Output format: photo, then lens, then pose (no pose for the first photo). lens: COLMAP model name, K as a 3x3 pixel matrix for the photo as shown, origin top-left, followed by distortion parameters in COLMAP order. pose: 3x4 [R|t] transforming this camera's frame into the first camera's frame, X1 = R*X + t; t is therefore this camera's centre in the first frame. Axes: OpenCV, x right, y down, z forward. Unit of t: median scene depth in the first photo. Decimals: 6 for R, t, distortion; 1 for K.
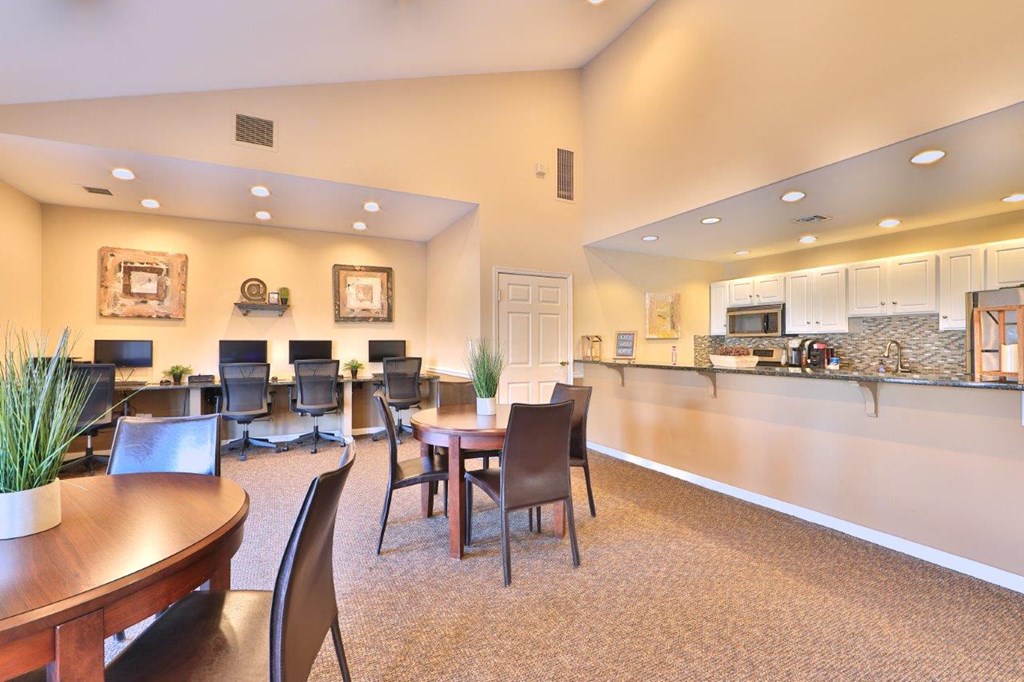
lens RADIAL K [[444.2, 0, 512.0], [0, 444.2, 341.0], [0, 0, 1]] dist [-0.001079, -0.000028]
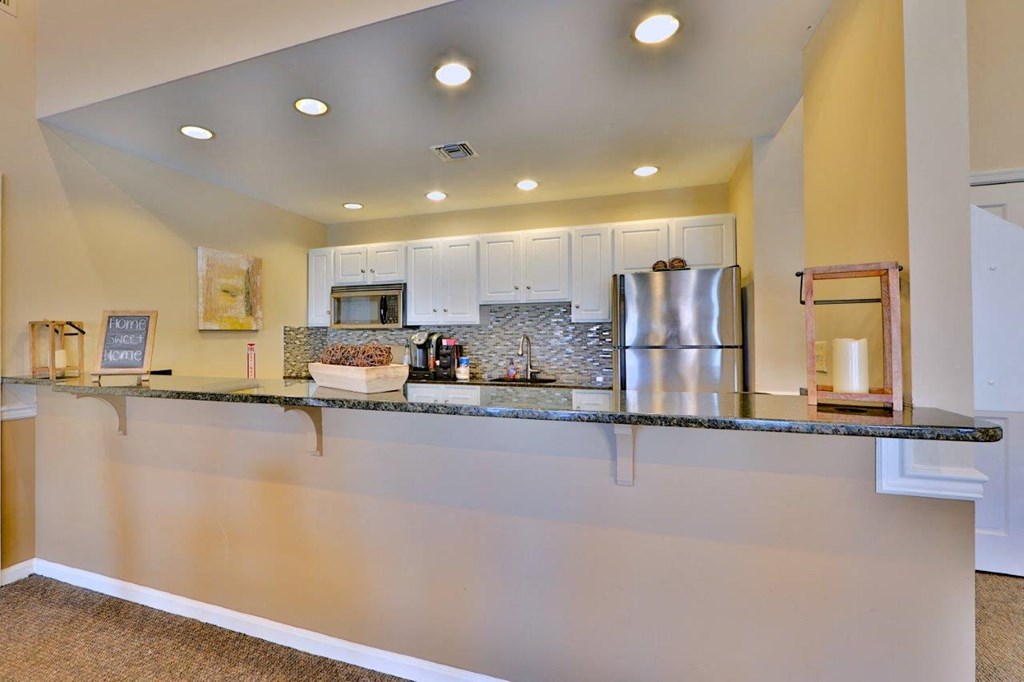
lens RADIAL K [[477.3, 0, 451.8], [0, 477.3, 336.2], [0, 0, 1]] dist [-0.016080, -0.000079]
pose [[0.754386, 0.002187, 0.656428, 0.253371], [-0.002073, 0.999997, -0.000948, 0.003789], [-0.656428, -0.000646, 0.754388, 0.577091]]
